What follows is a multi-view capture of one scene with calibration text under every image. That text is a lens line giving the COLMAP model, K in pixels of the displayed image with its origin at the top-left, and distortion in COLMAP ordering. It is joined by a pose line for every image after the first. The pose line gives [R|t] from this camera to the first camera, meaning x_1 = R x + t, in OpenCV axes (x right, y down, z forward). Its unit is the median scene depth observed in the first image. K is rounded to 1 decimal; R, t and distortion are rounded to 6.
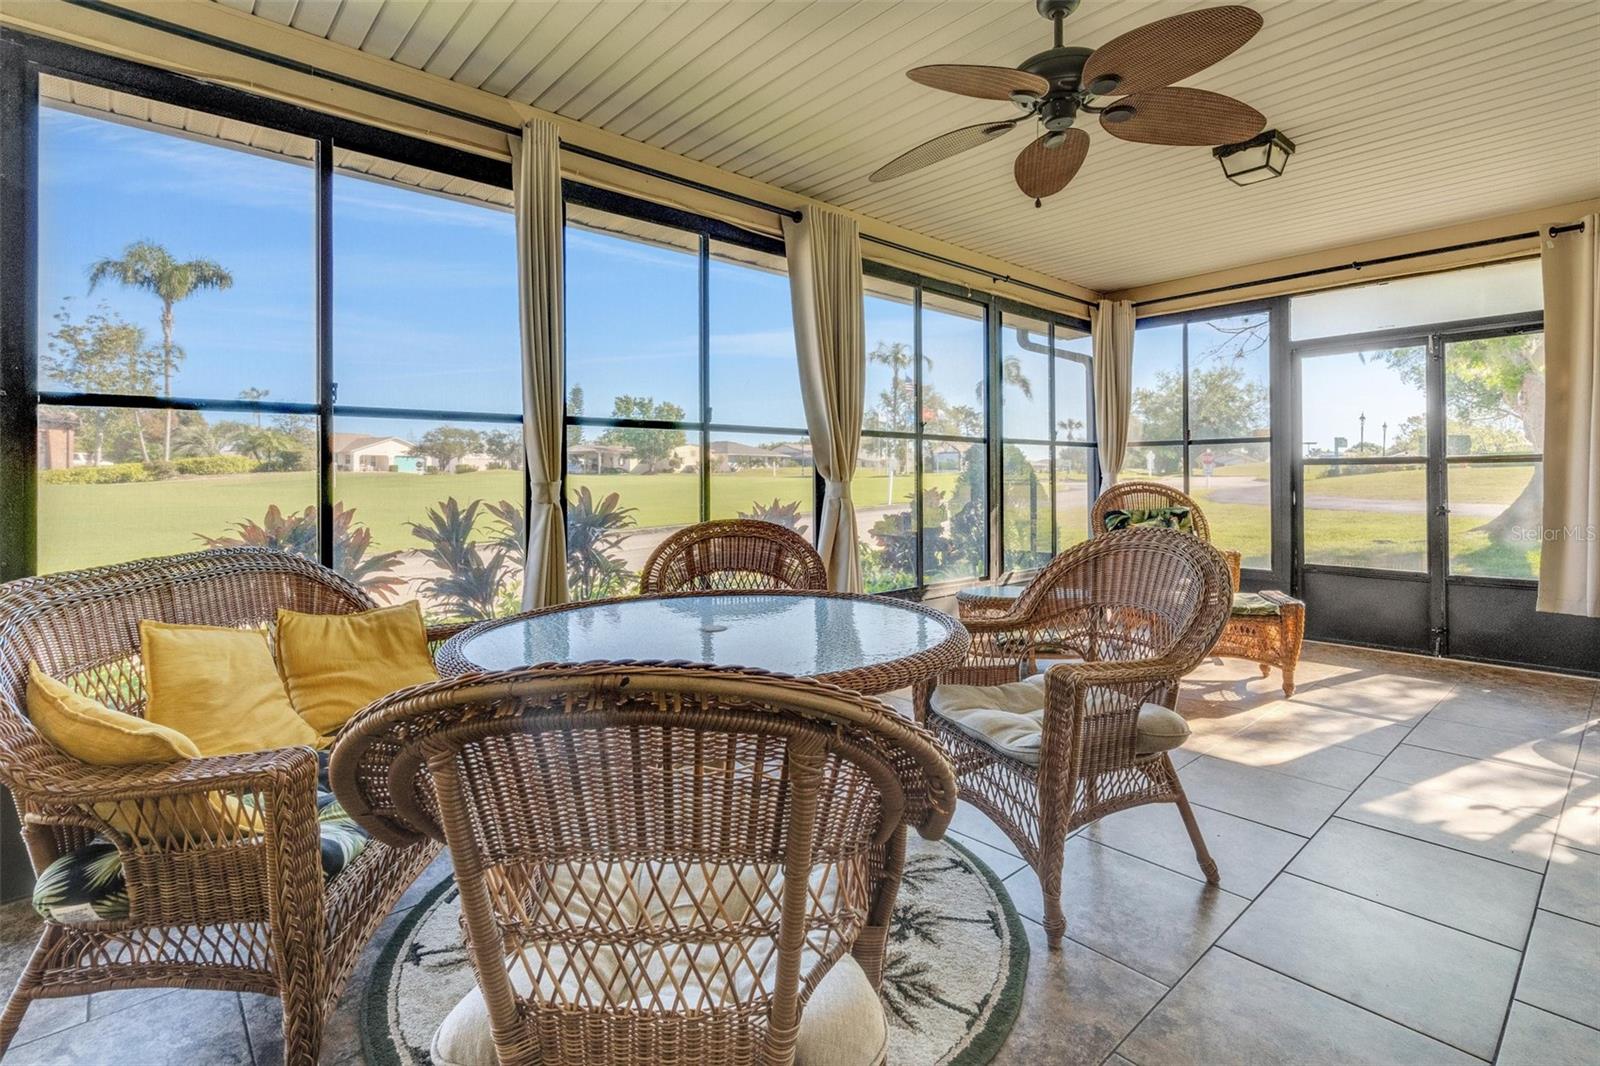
lens RADIAL K [[764.7, 0, 799.2], [0, 764.7, 484.1], [0, 0, 1]] dist [-0.006110, 0.001765]
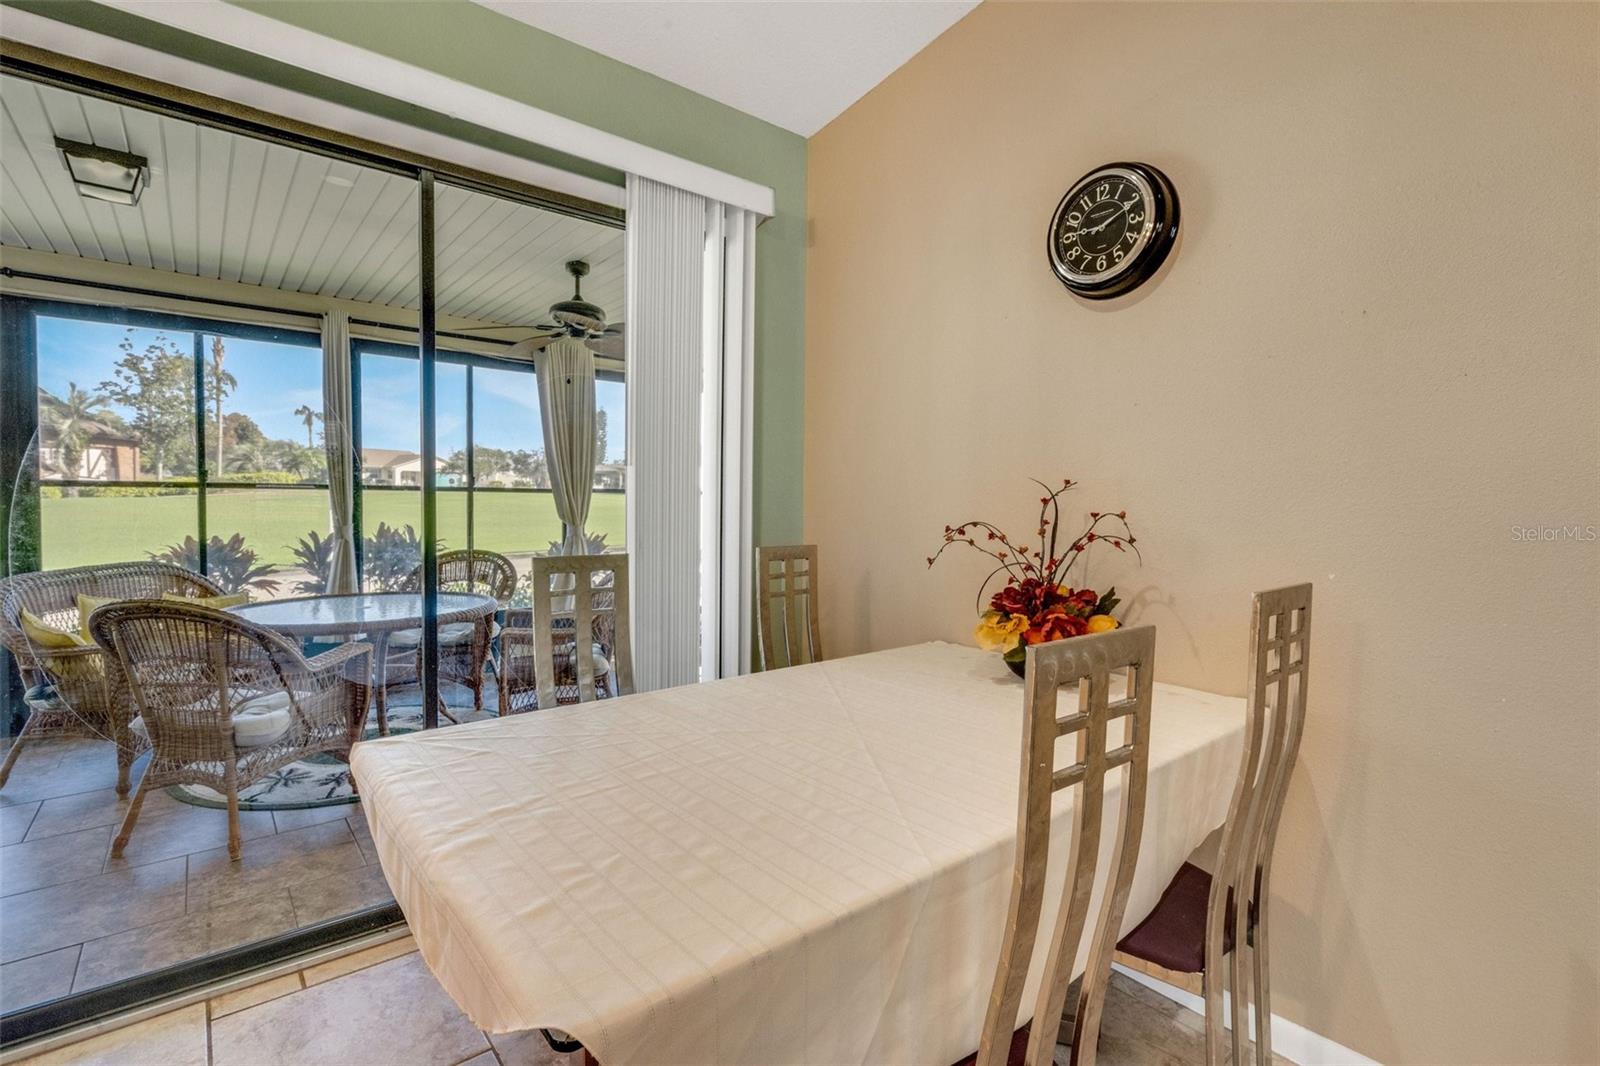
lens RADIAL K [[764.7, 0, 799.8], [0, 764.7, 541.4], [0, 0, 1]] dist [-0.006110, 0.001765]
pose [[0.998012, 0.022883, -0.058720, 0.100083], [-0.019919, 0.998521, 0.050591, -0.009398], [0.059791, -0.049320, 0.996992, -0.078871]]
